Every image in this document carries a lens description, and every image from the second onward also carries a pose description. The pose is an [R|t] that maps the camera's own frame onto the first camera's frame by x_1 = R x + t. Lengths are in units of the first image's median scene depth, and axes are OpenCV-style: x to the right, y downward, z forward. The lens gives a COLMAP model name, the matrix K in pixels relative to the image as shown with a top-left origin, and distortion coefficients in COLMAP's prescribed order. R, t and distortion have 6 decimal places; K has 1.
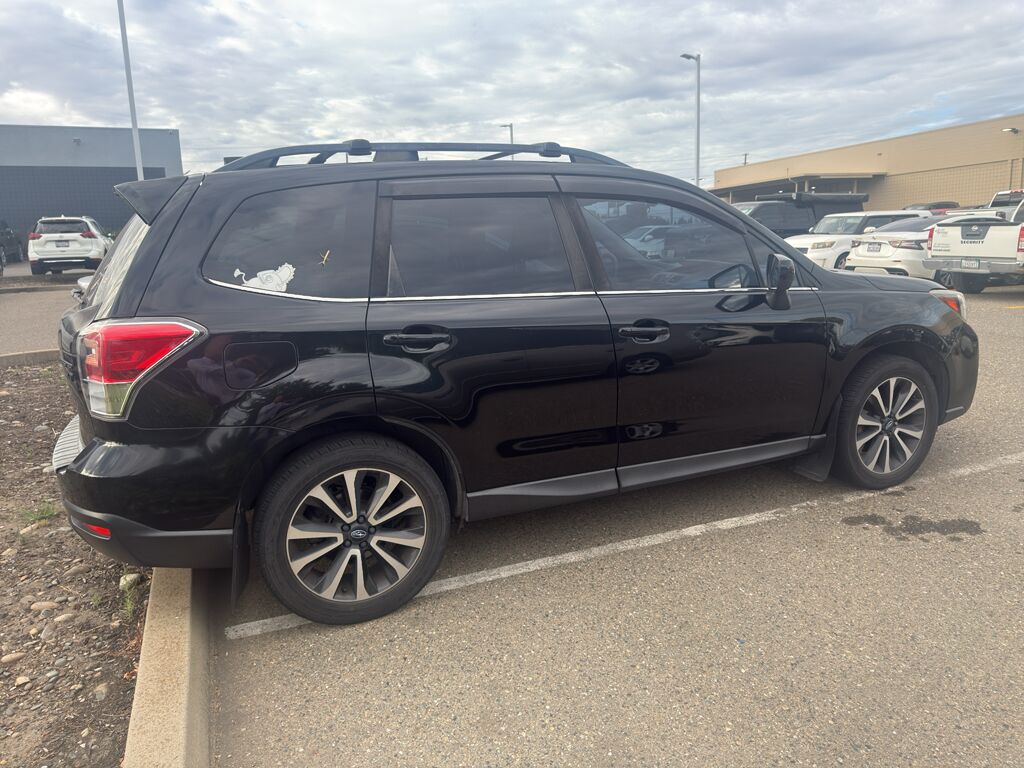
lens RADIAL K [[724.7, 0, 519.9], [0, 724.7, 368.3], [0, 0, 1]] dist [0.014870, -0.020555]
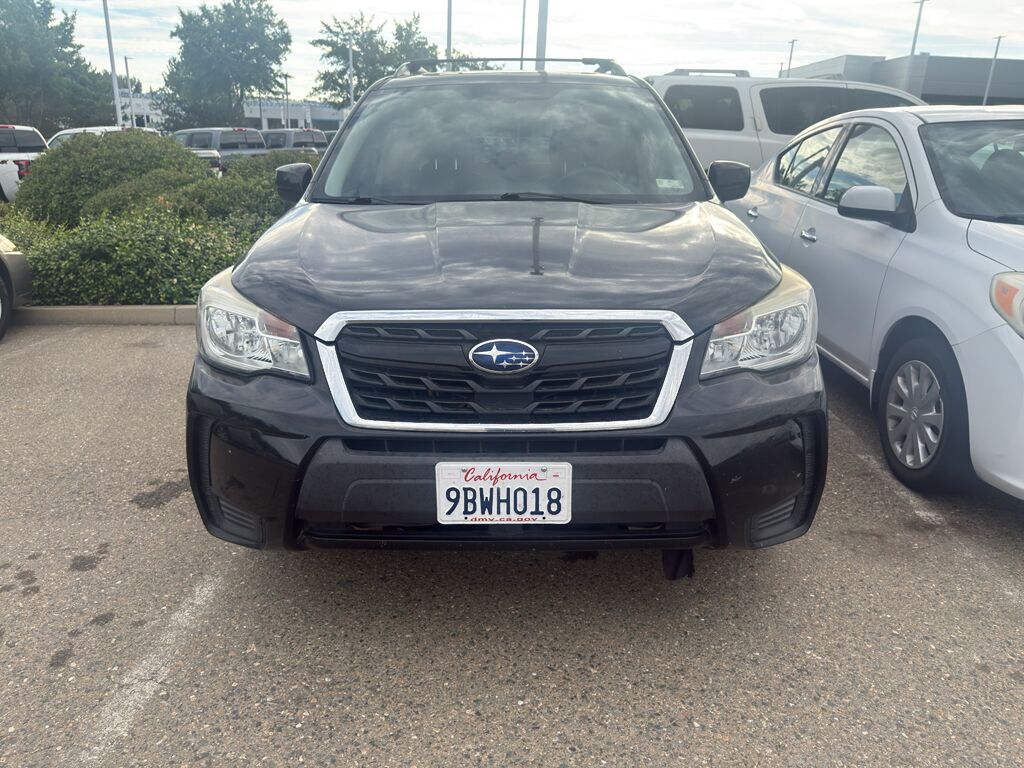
lens RADIAL K [[728.7, 0, 513.1], [0, 728.7, 356.6], [0, 0, 1]] dist [0.025359, -0.030687]
pose [[-0.400608, 0.279193, -0.872677, 1.356966], [-0.168954, 0.913602, 0.369846, -0.389556], [0.900538, 0.295605, -0.318825, 1.898514]]
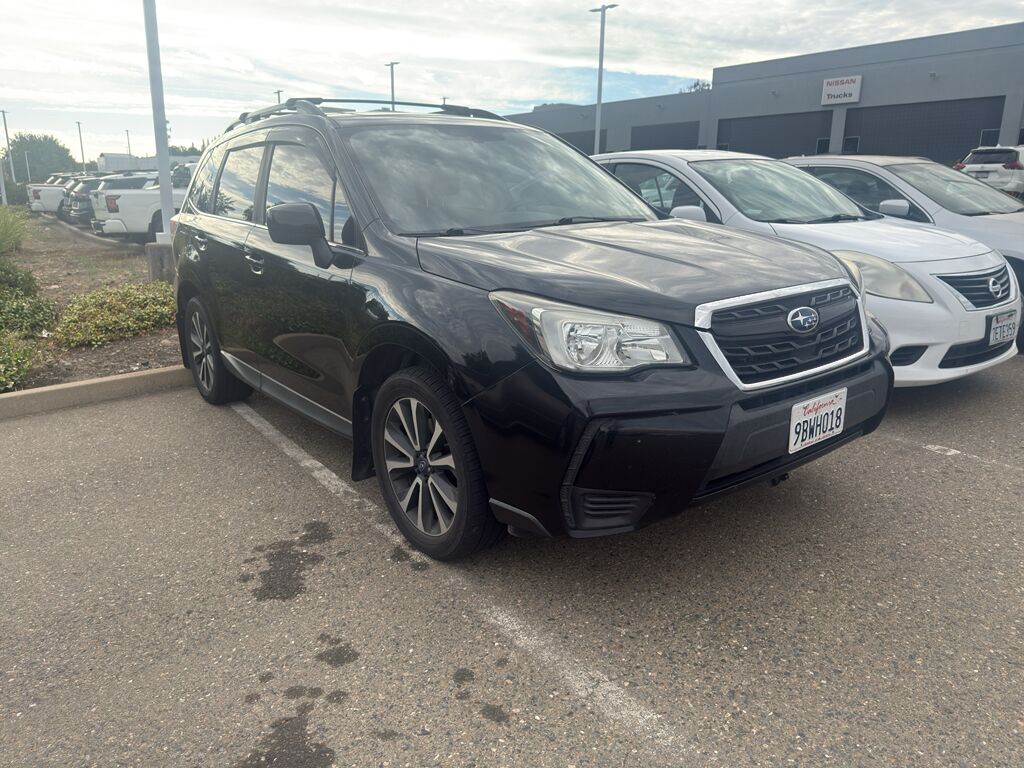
lens RADIAL K [[714.8, 0, 515.4], [0, 714.8, 382.0], [0, 0, 1]] dist [0.023292, -0.031912]
pose [[0.242206, 0.275711, -0.930226, 1.520435], [-0.174584, 0.955509, 0.237747, -0.234961], [0.954388, 0.104818, 0.279564, 1.180185]]
